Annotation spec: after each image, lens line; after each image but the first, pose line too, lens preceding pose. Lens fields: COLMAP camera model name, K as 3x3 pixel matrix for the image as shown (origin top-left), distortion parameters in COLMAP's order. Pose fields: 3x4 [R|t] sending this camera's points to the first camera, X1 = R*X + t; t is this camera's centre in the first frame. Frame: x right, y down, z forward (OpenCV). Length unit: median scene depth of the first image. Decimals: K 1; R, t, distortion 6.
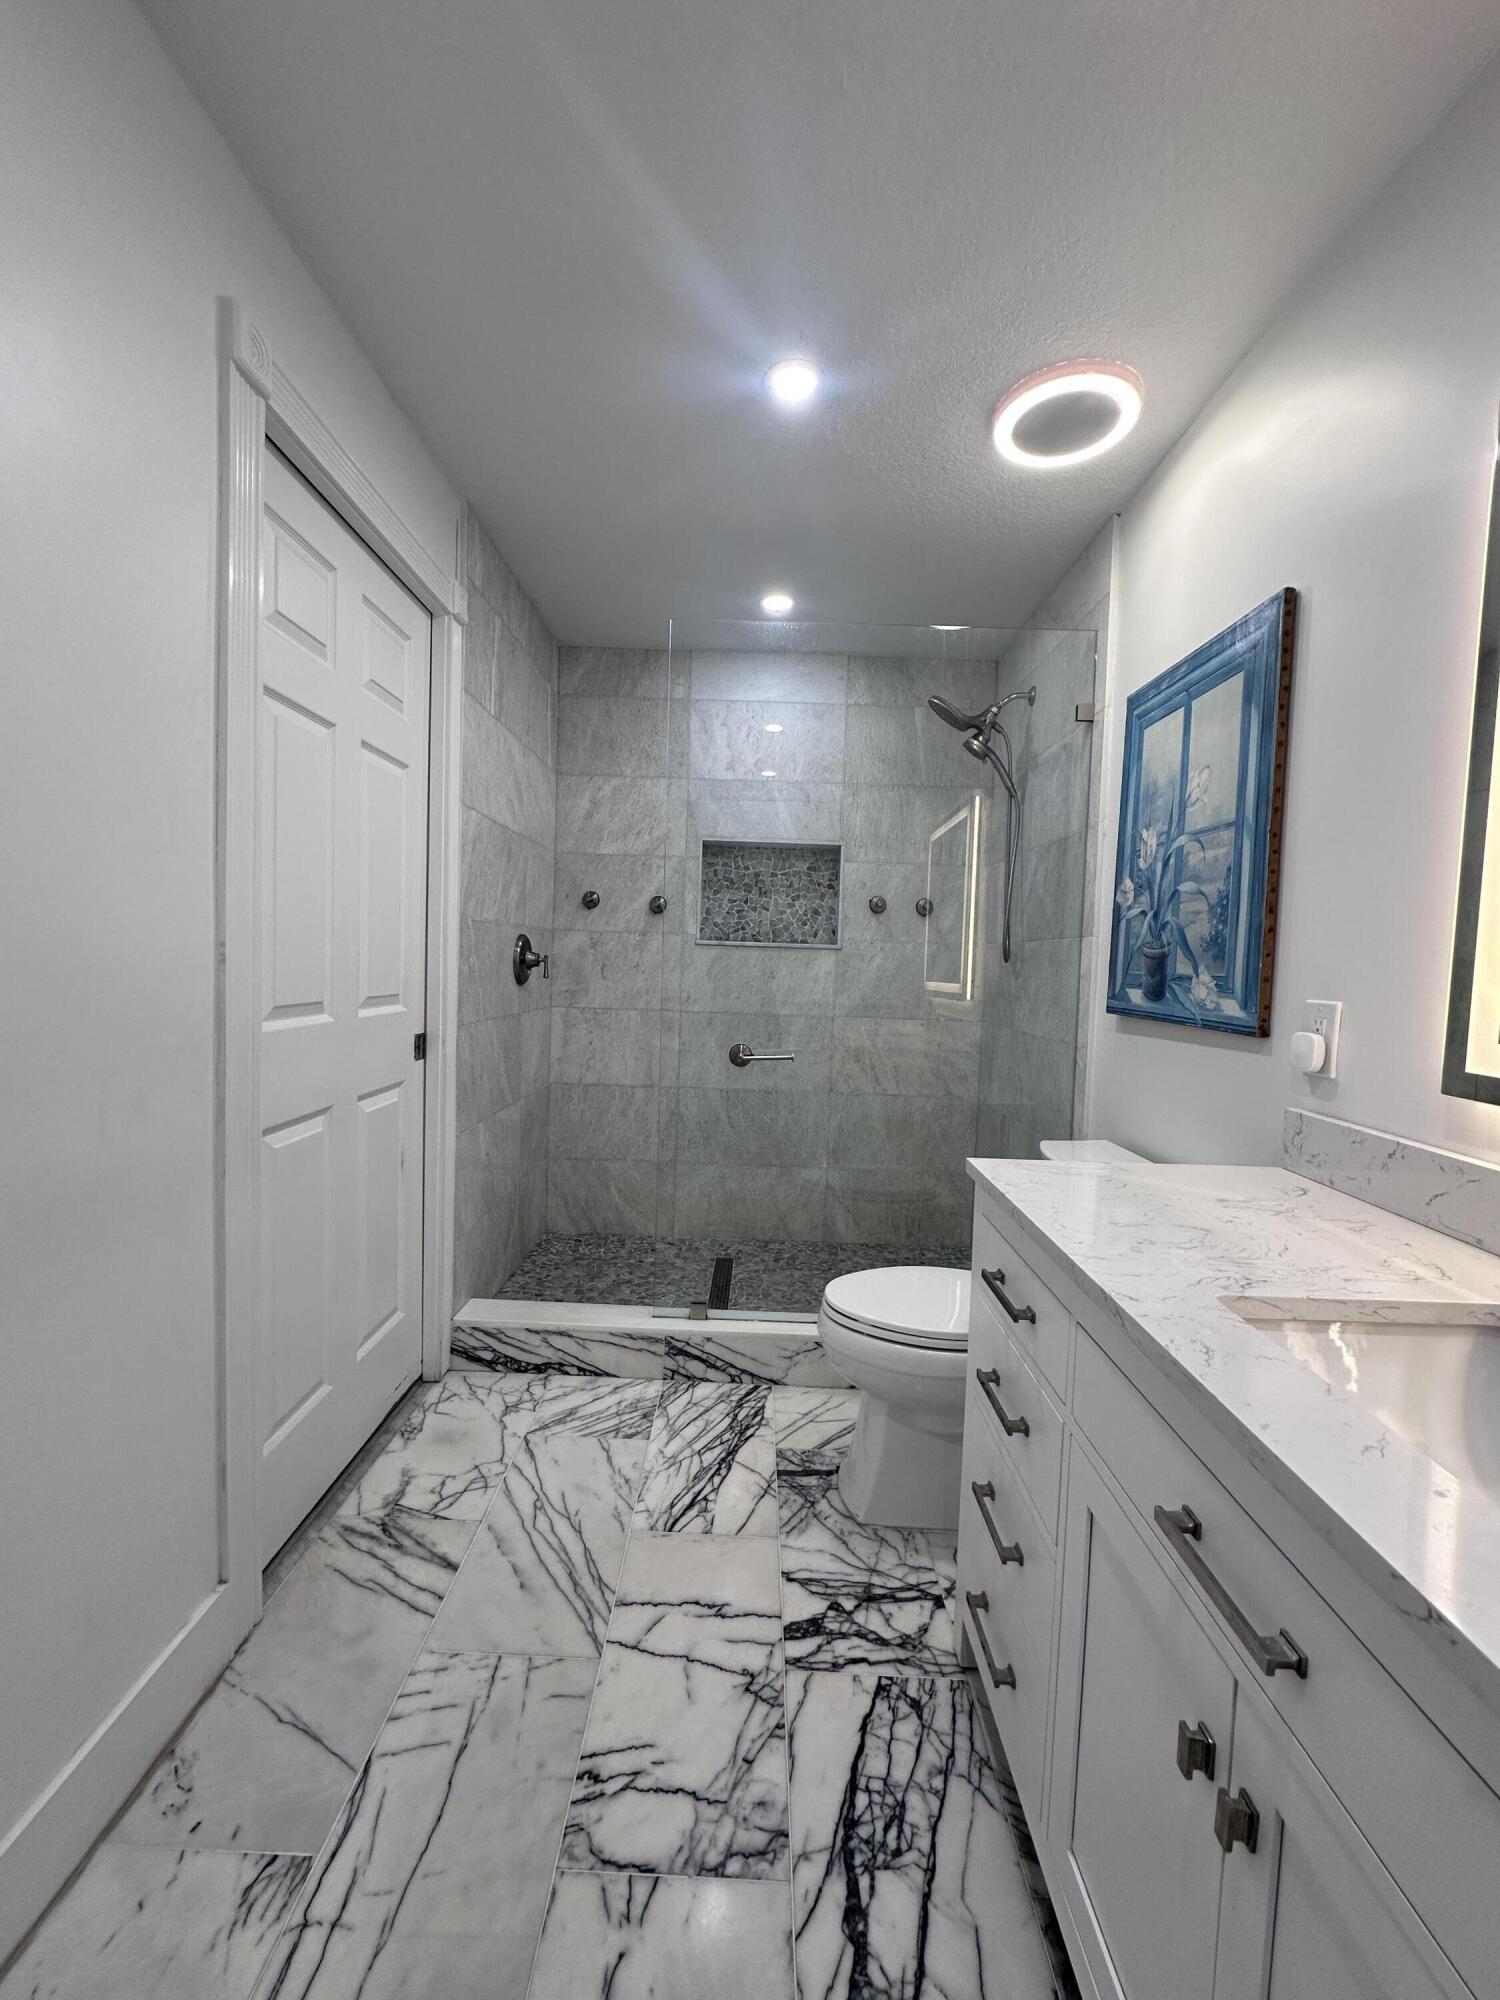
lens RADIAL K [[799.2, 0, 750.0], [0, 799.2, 1000.0], [0, 0, 1]] dist [-0.003279, 0.000344]
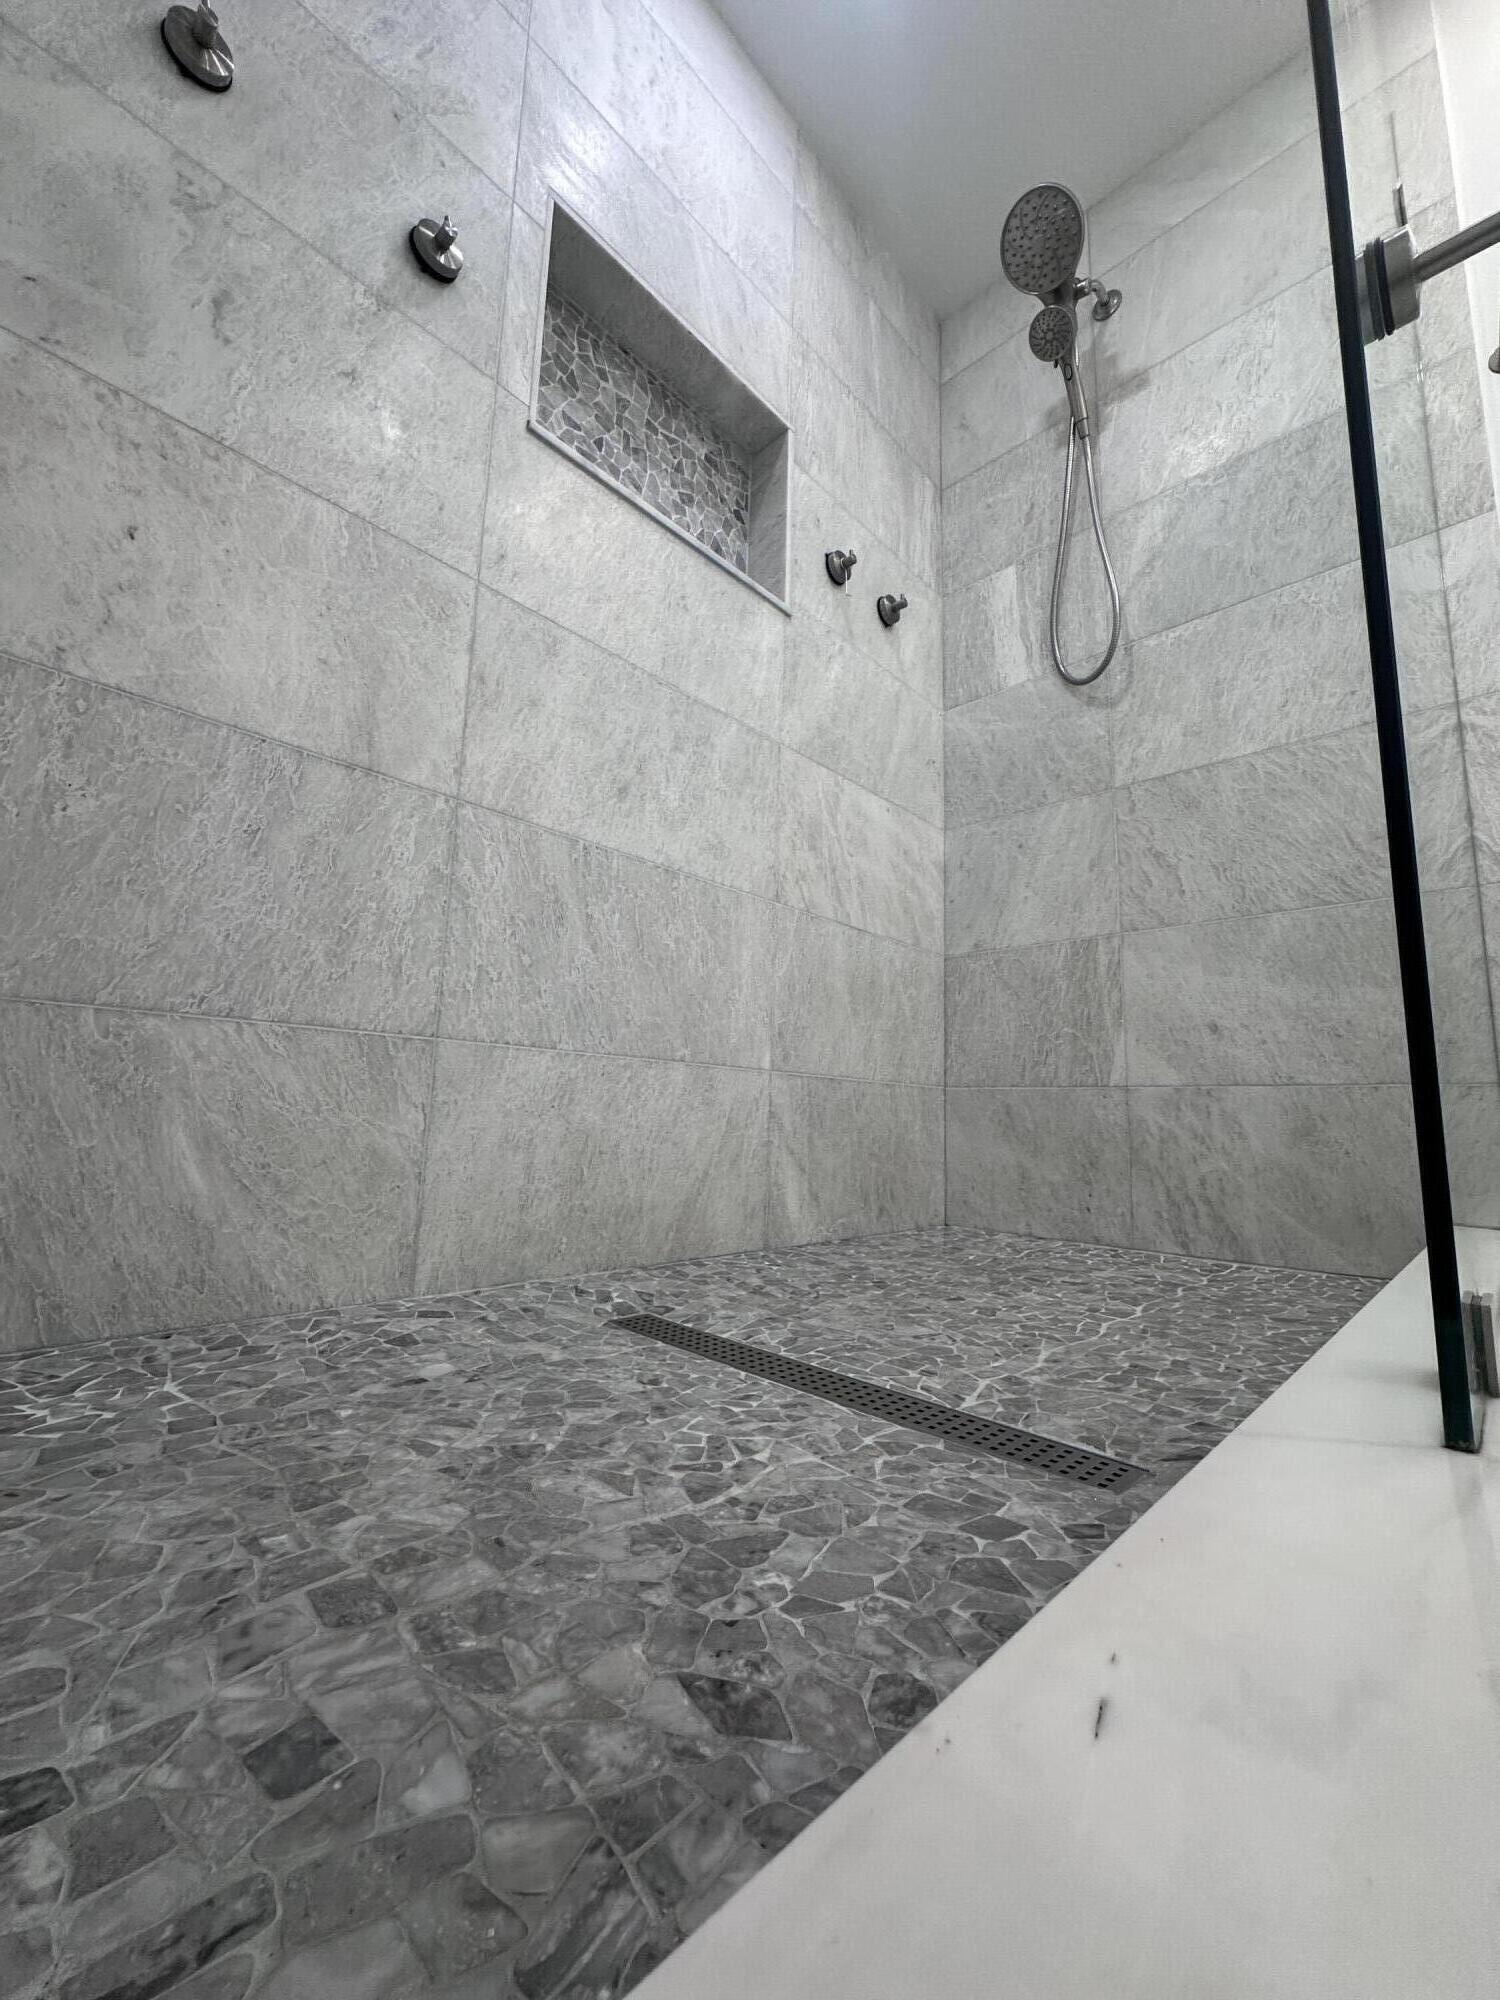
lens RADIAL K [[797.4, 0, 750.0], [0, 797.4, 1000.0], [0, 0, 1]] dist [-0.011508, 0.003609]
pose [[0.688622, 0.091752, 0.719292, -0.426201], [0.029167, 0.987655, -0.153907, 0.445003], [-0.724534, 0.126963, 0.677445, 1.317611]]
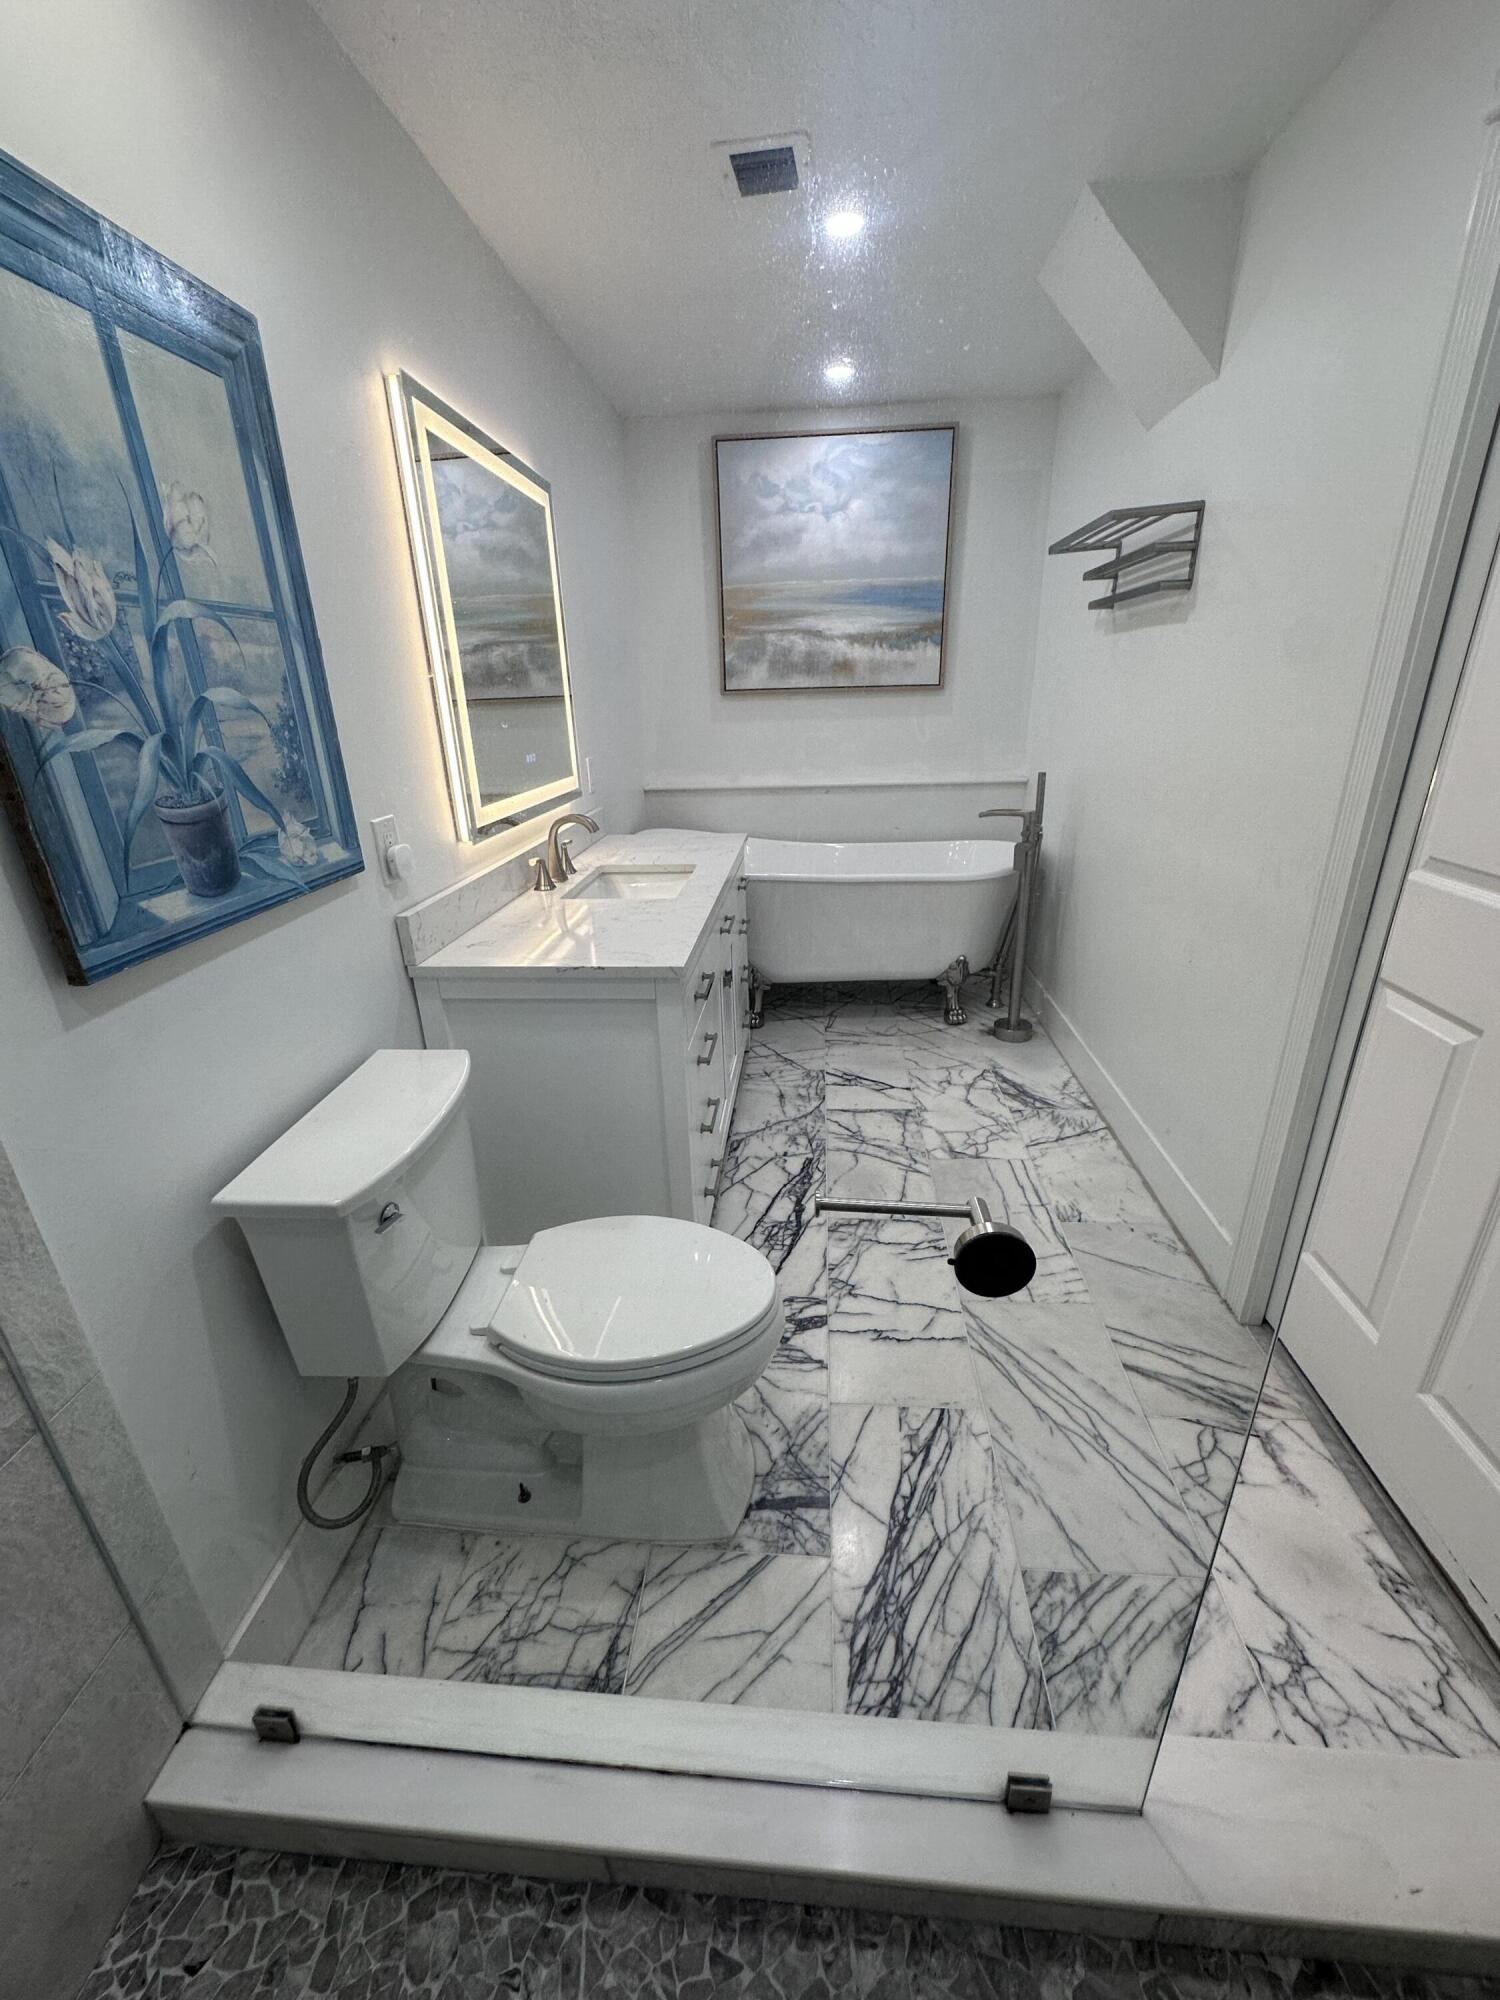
lens RADIAL K [[799.2, 0, 750.0], [0, 799.2, 1000.0], [0, 0, 1]] dist [-0.003279, 0.000344]
pose [[-0.997258, -0.030370, 0.067479, 0.078317], [0.000422, 0.909551, 0.415592, -0.181630], [-0.073997, 0.414481, -0.907045, 1.614699]]
